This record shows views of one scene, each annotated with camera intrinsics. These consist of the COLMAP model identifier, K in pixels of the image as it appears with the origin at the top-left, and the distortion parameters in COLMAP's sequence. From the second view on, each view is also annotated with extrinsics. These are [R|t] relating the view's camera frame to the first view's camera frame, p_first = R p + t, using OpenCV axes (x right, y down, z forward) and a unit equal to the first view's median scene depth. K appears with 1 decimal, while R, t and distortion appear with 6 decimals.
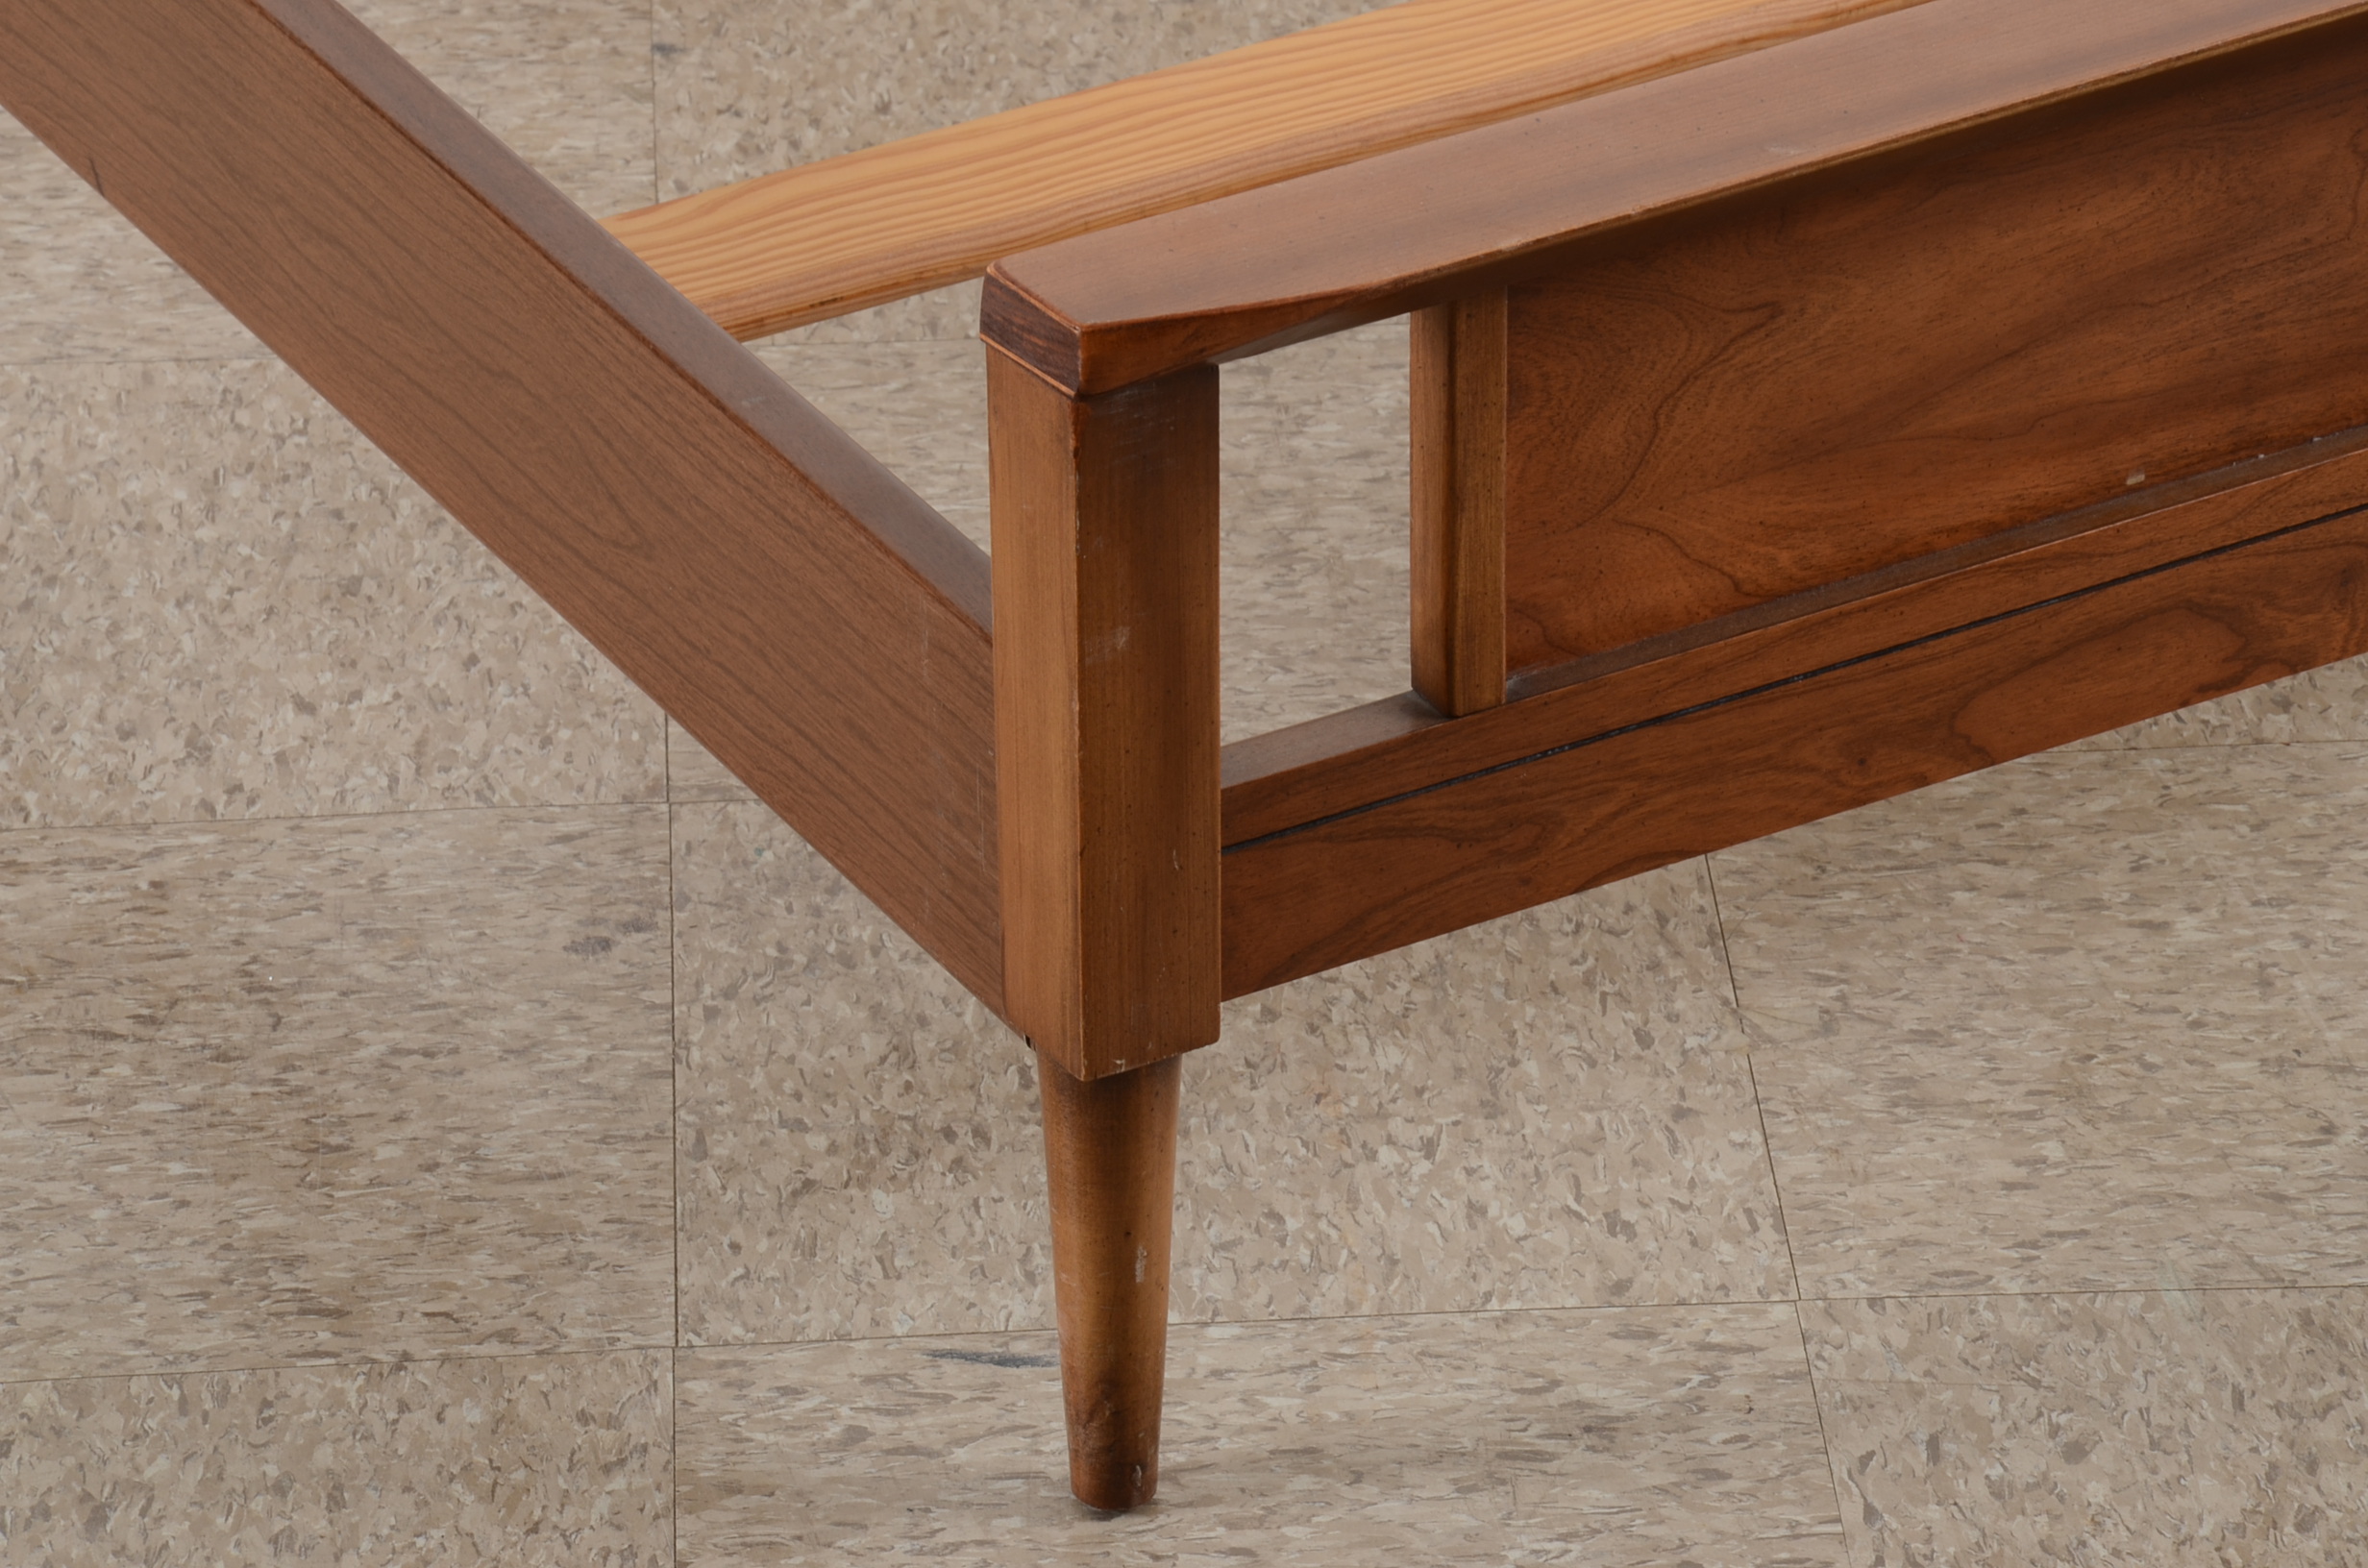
lens RADIAL K [[9972.6, 0, 1184.0], [0, 9972.6, 784.0], [0, 0, 1]] dist [1.287088, 5.056591]
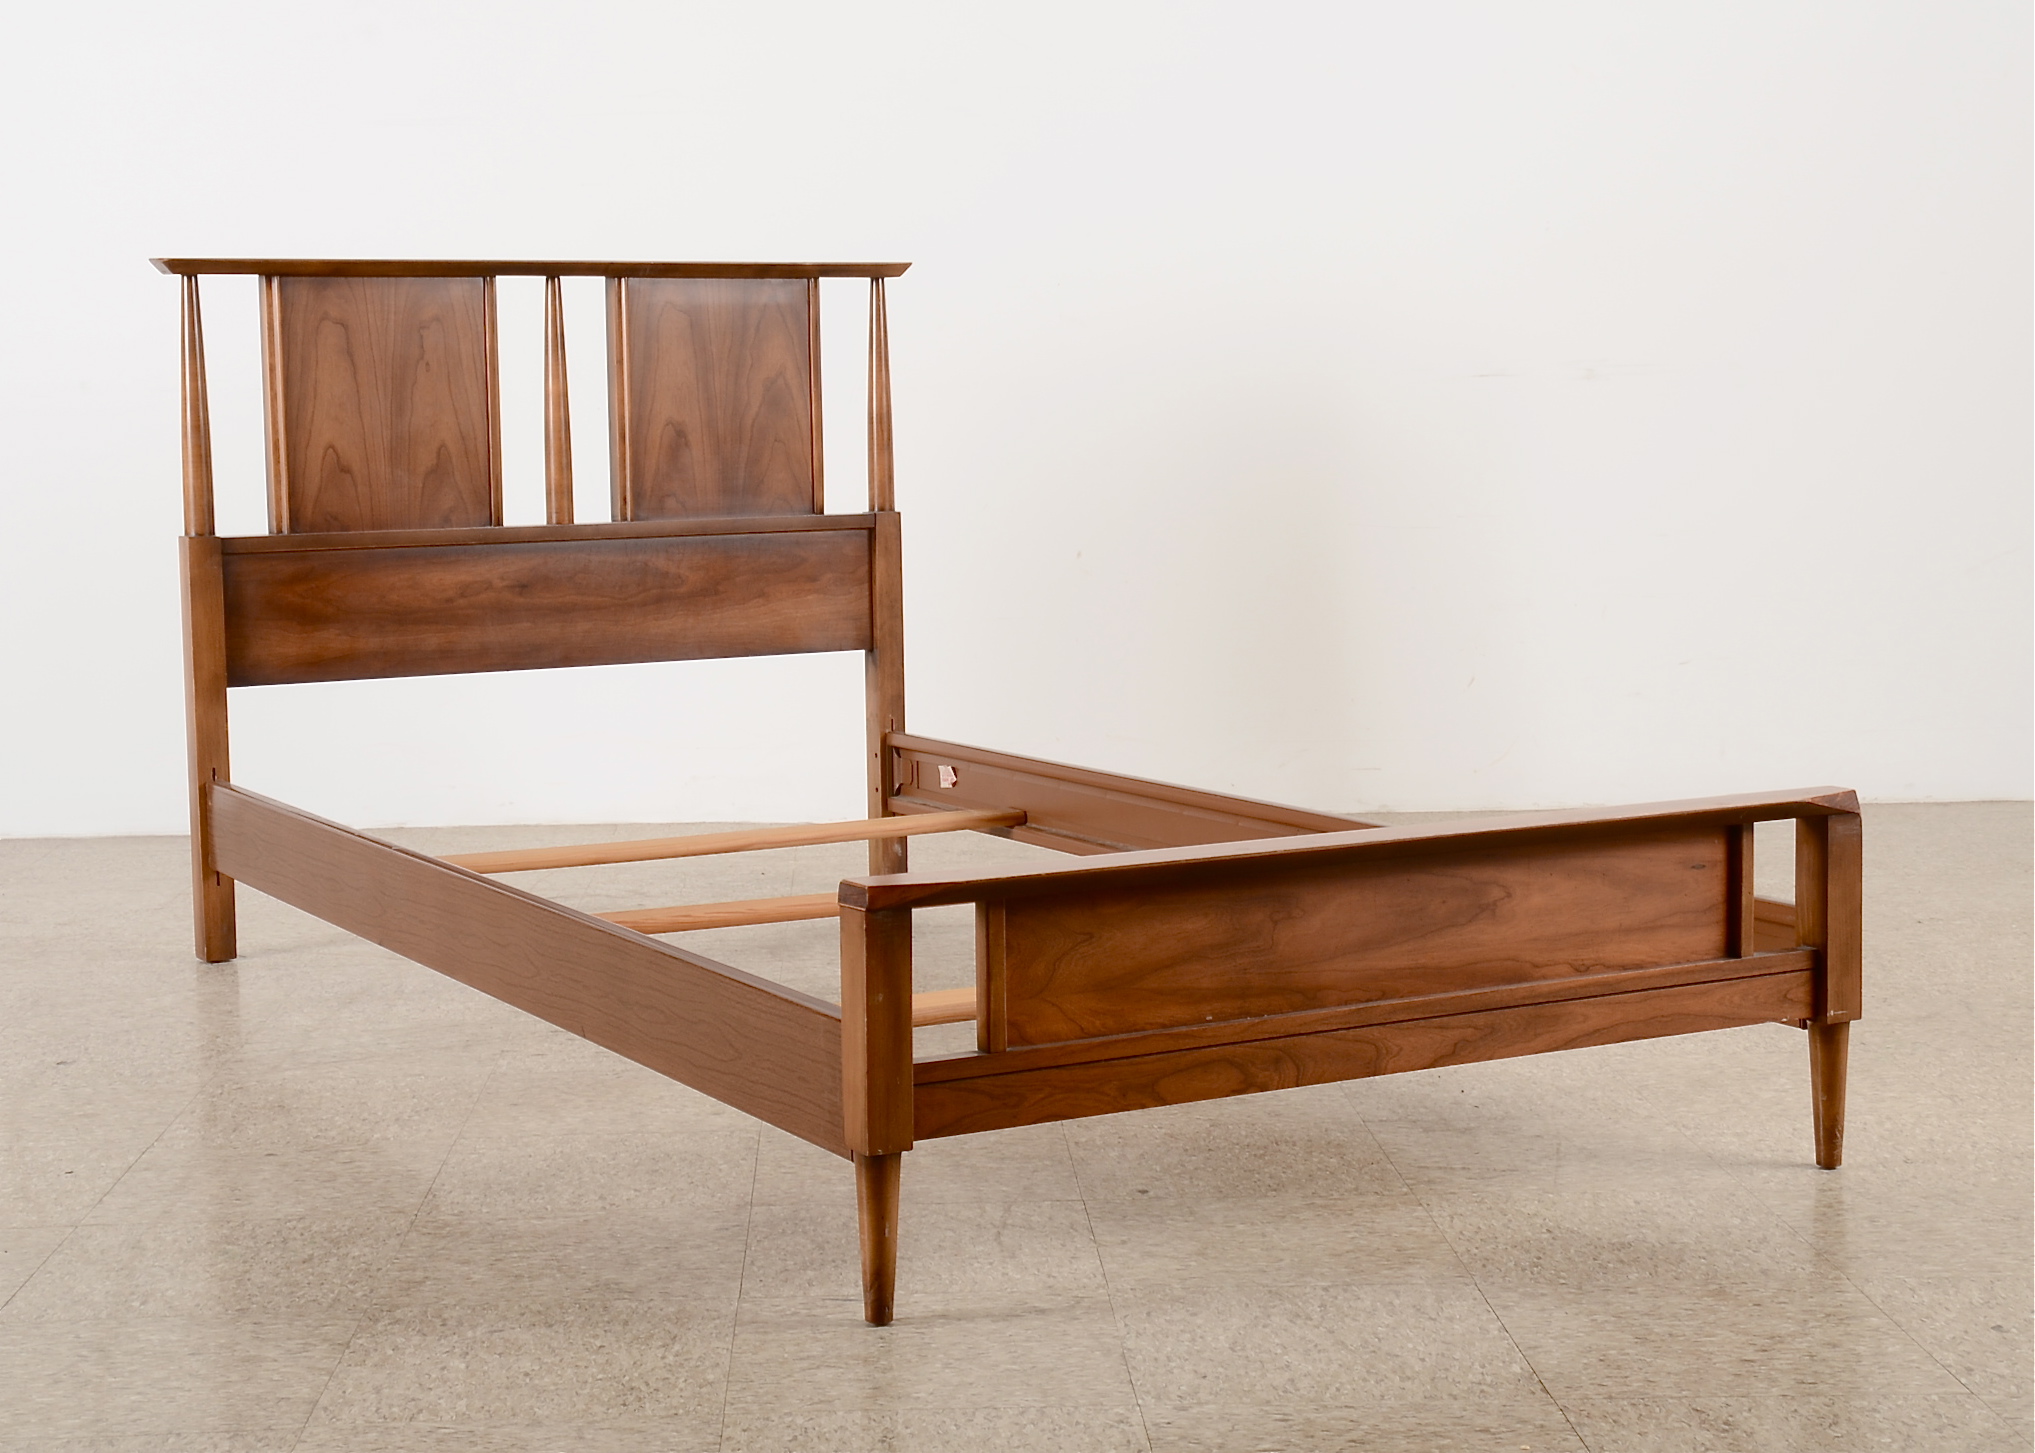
lens RADIAL K [[3348.9, 0, 1017.5], [0, 3348.9, 726.5], [0, 0, 1]] dist [0.028756, 0.065953]
pose [[0.999966, 0.001189, -0.008151, 0.042846], [-0.004388, 0.914327, -0.404954, 0.315752], [0.006971, 0.404976, 0.914301, 0.000360]]
